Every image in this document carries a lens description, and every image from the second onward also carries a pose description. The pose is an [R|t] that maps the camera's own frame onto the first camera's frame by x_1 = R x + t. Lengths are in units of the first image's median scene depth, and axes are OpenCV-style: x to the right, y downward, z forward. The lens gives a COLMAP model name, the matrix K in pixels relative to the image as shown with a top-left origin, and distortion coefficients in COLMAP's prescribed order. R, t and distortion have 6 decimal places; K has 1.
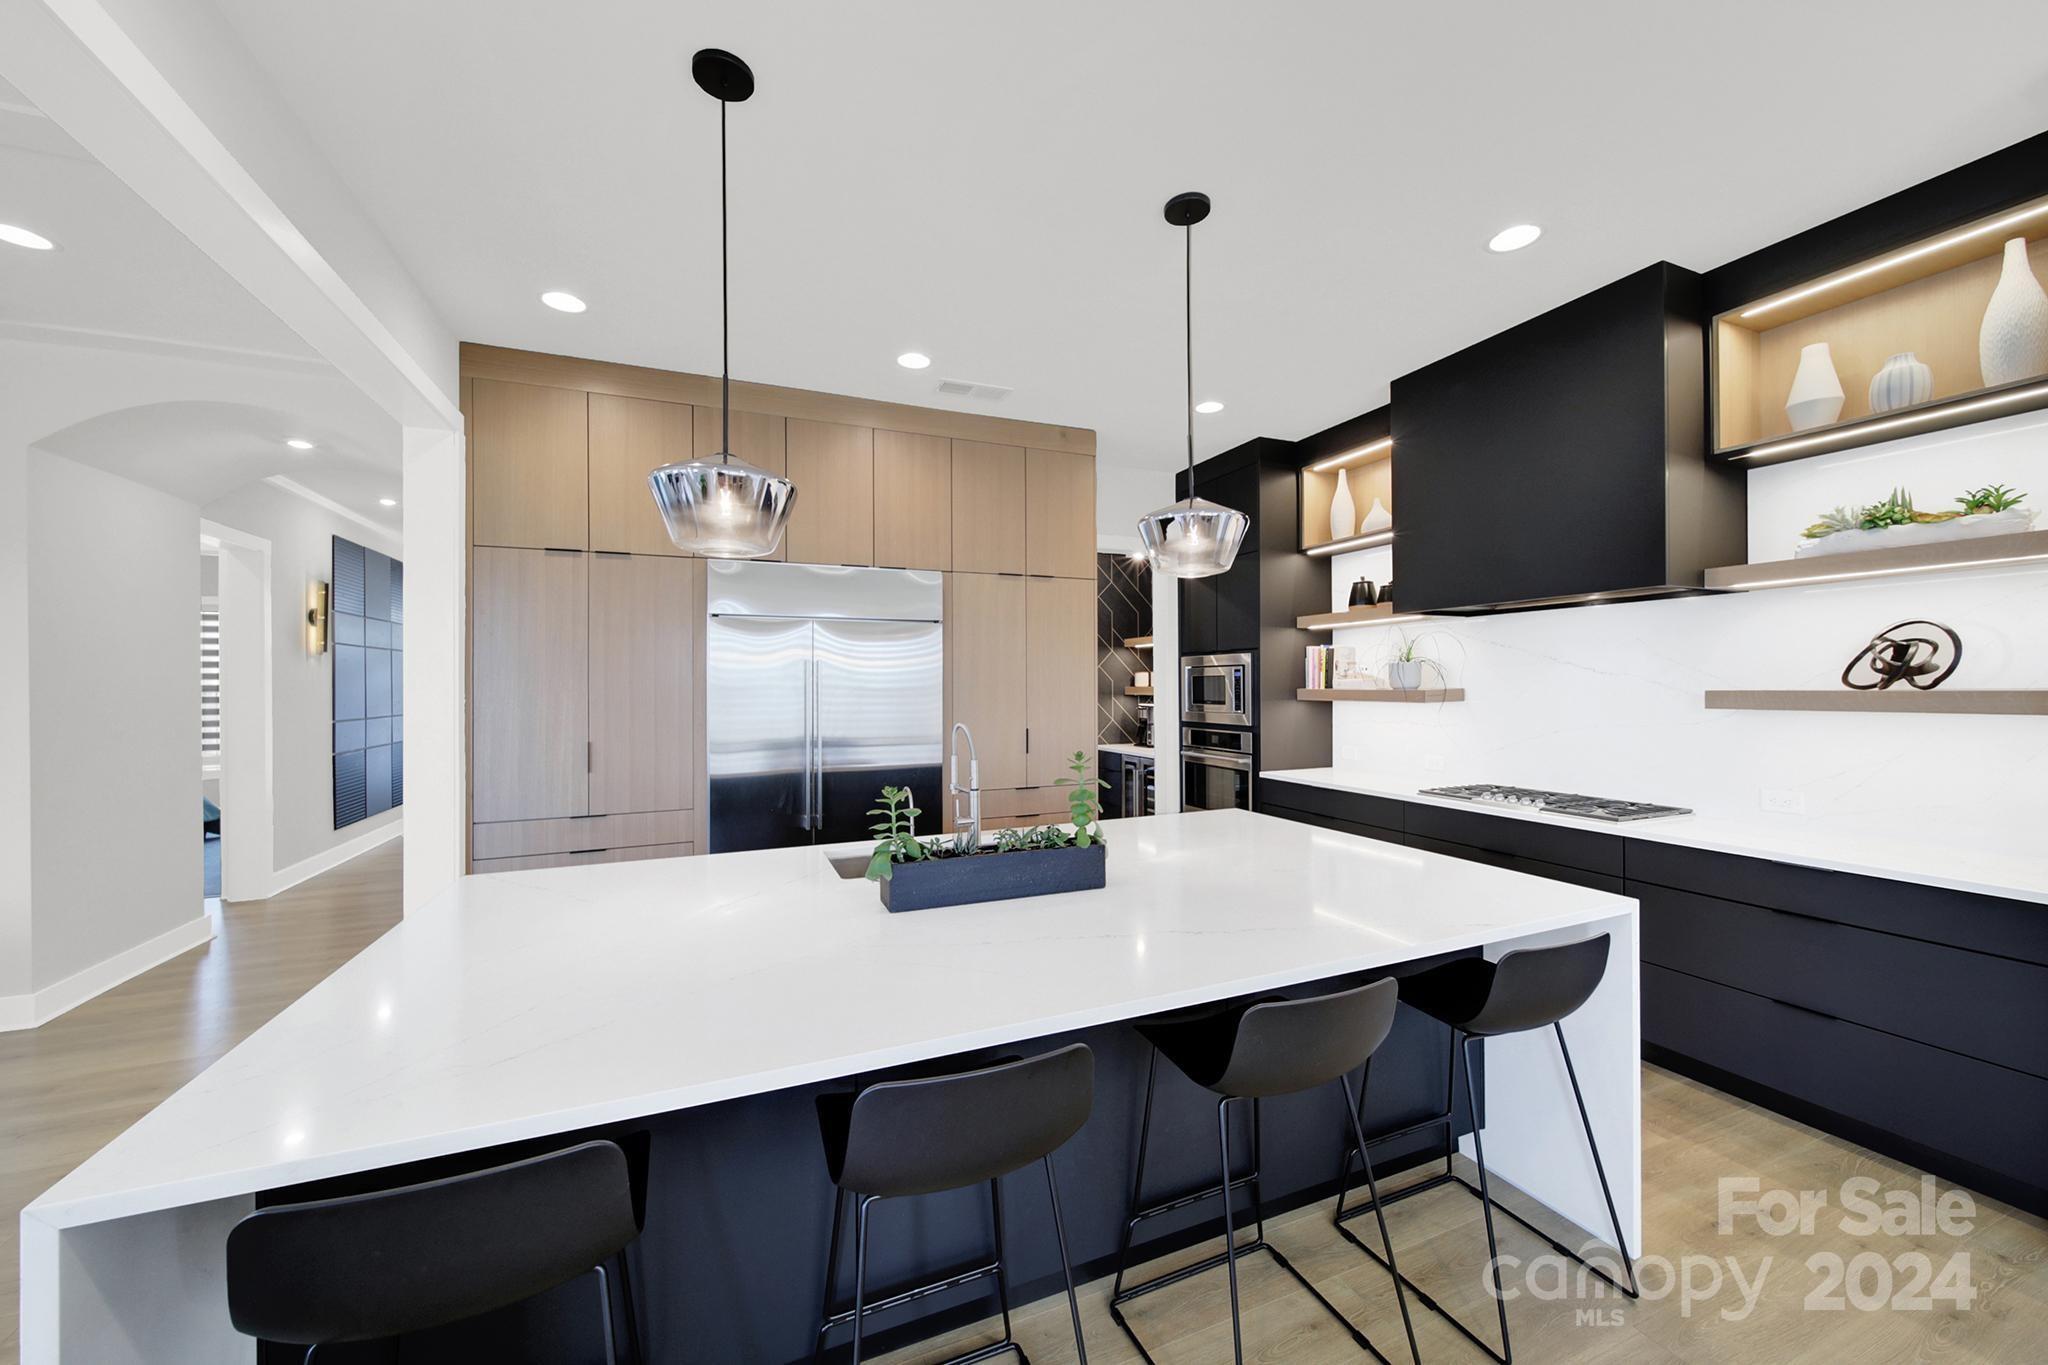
lens RADIAL K [[752.9, 0, 1034.6], [0, 752.9, 681.3], [0, 0, 1]] dist [0.000761, -0.000043]
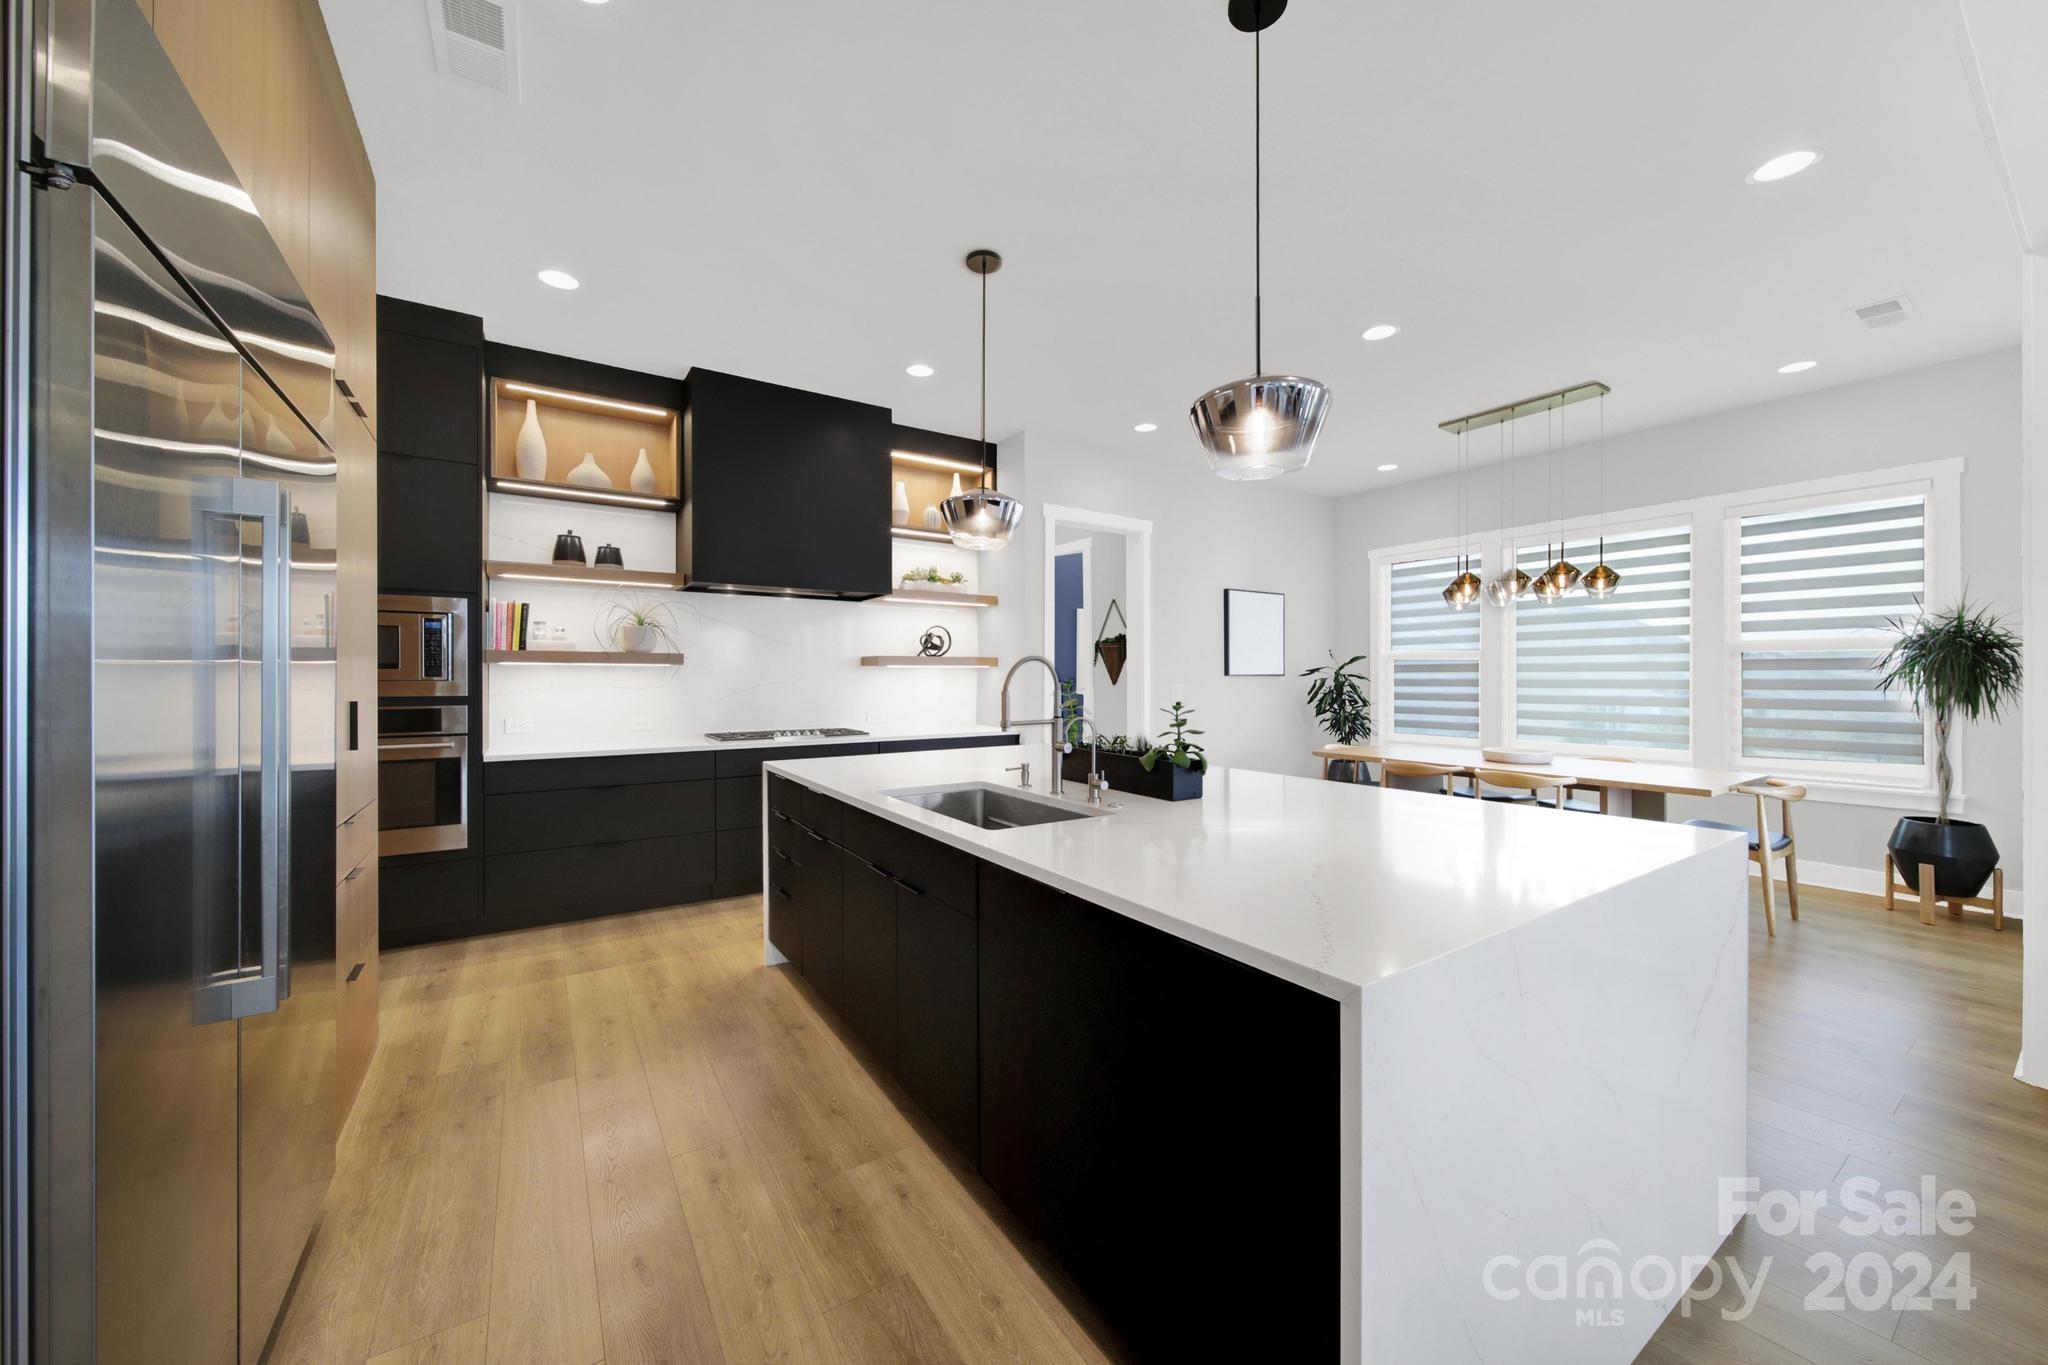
lens RADIAL K [[727.1, 0, 1026.7], [0, 727.1, 667.4], [0, 0, 1]] dist [-0.000411, -0.000087]
pose [[-0.181623, 0.019442, 0.983176, -0.664083], [0.001047, 0.999808, -0.019578, 0.058170], [-0.983368, -0.002526, -0.181609, 0.751629]]
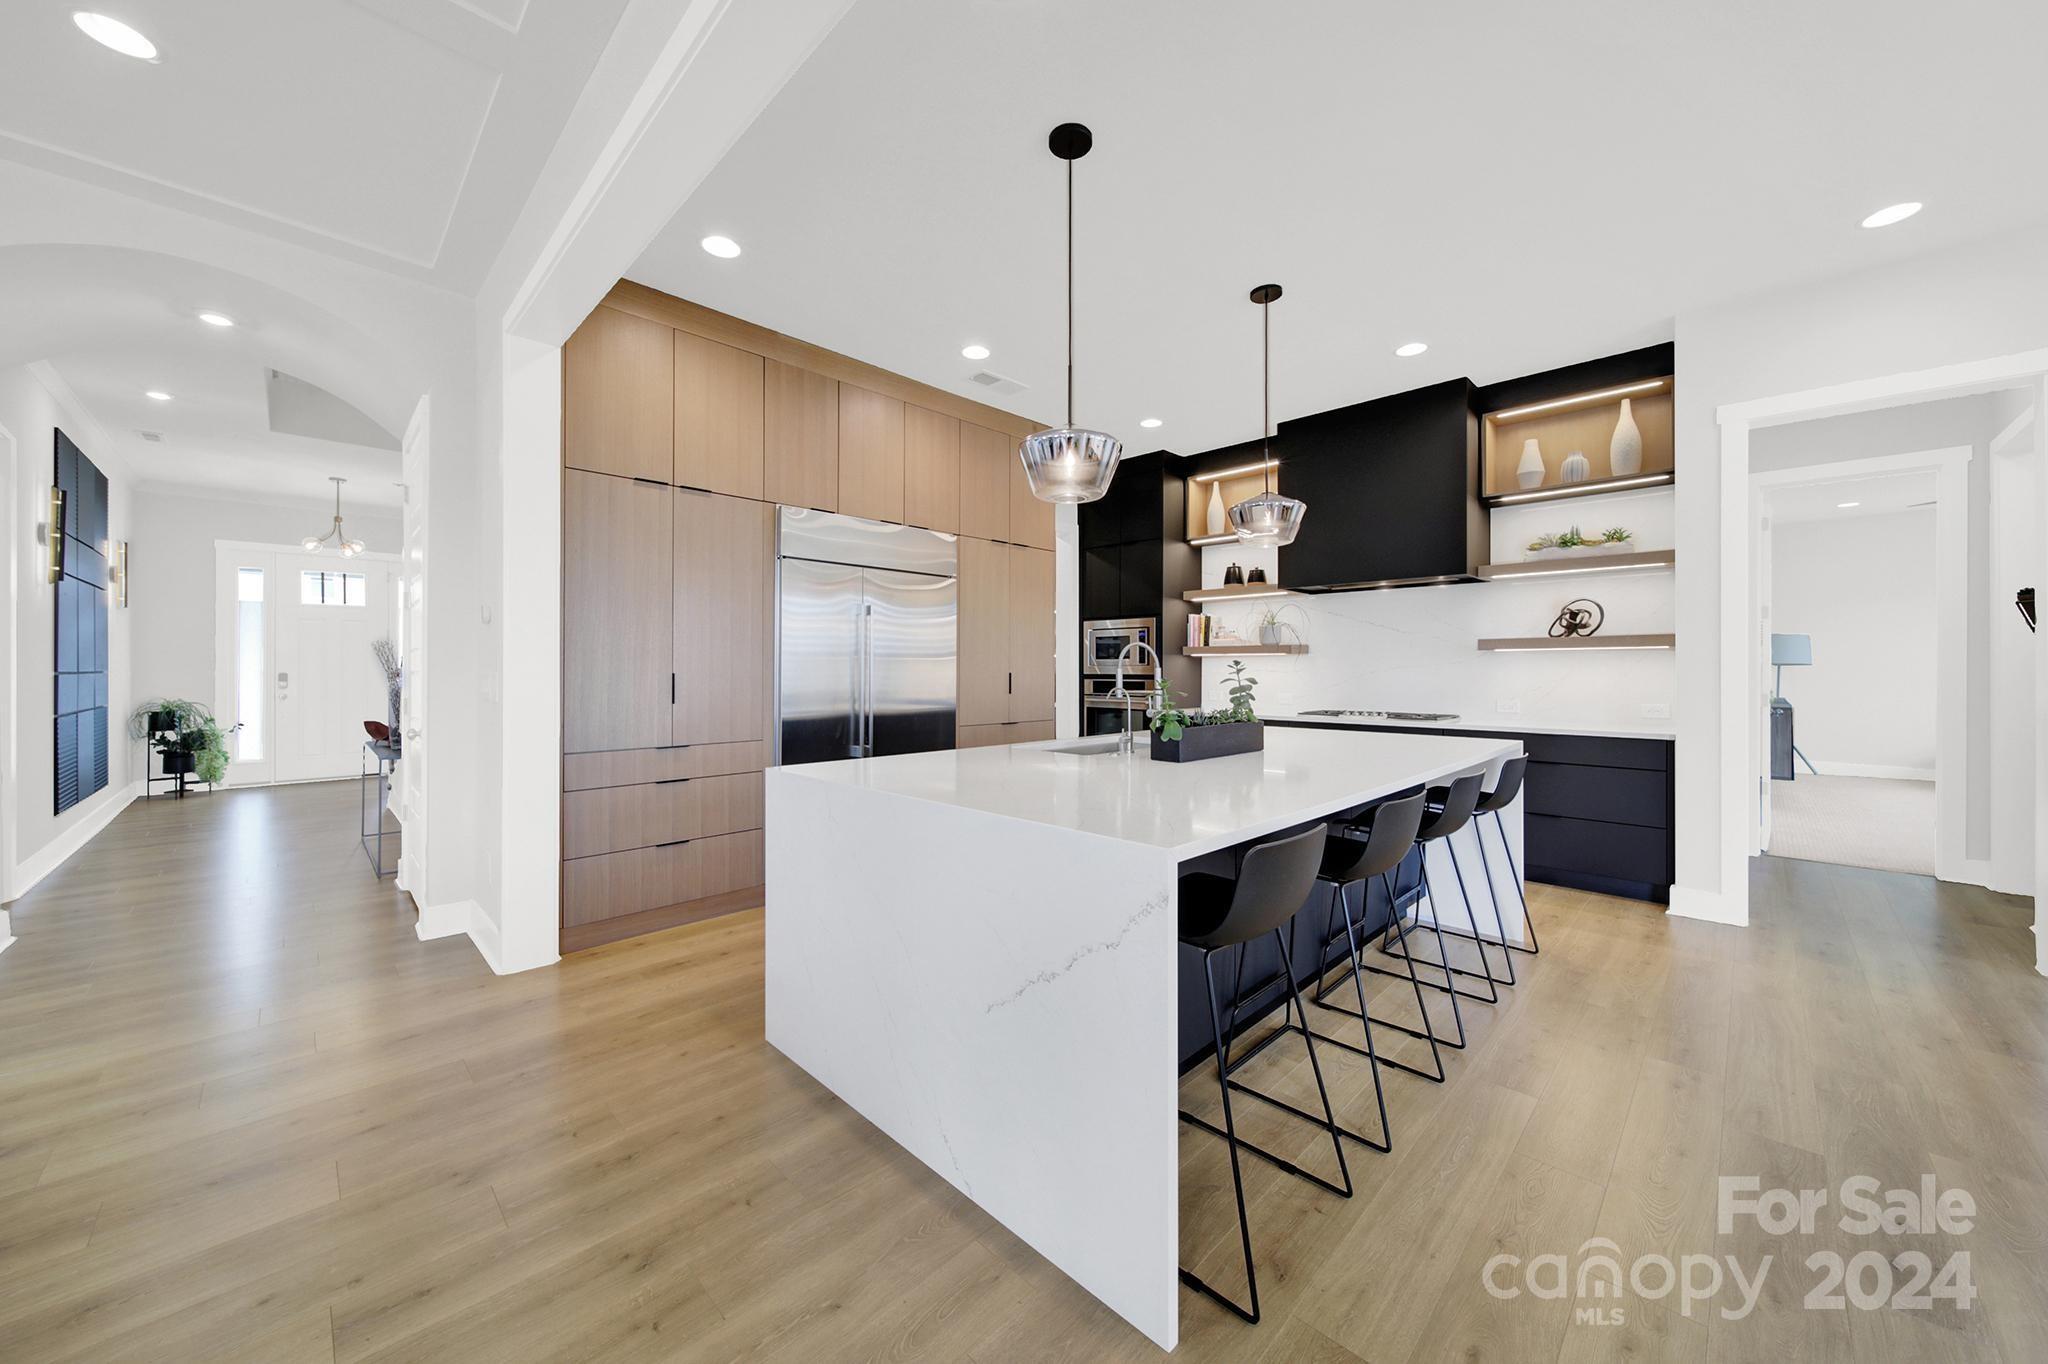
lens RADIAL K [[727.1, 0, 1026.7], [0, 727.1, 666.9], [0, 0, 1]] dist [-0.000411, -0.000087]
pose [[0.925842, 0.008976, 0.377805, -0.490344], [-0.008412, 0.999960, -0.003143, 0.067228], [-0.377818, -0.000268, 0.925880, -0.080492]]
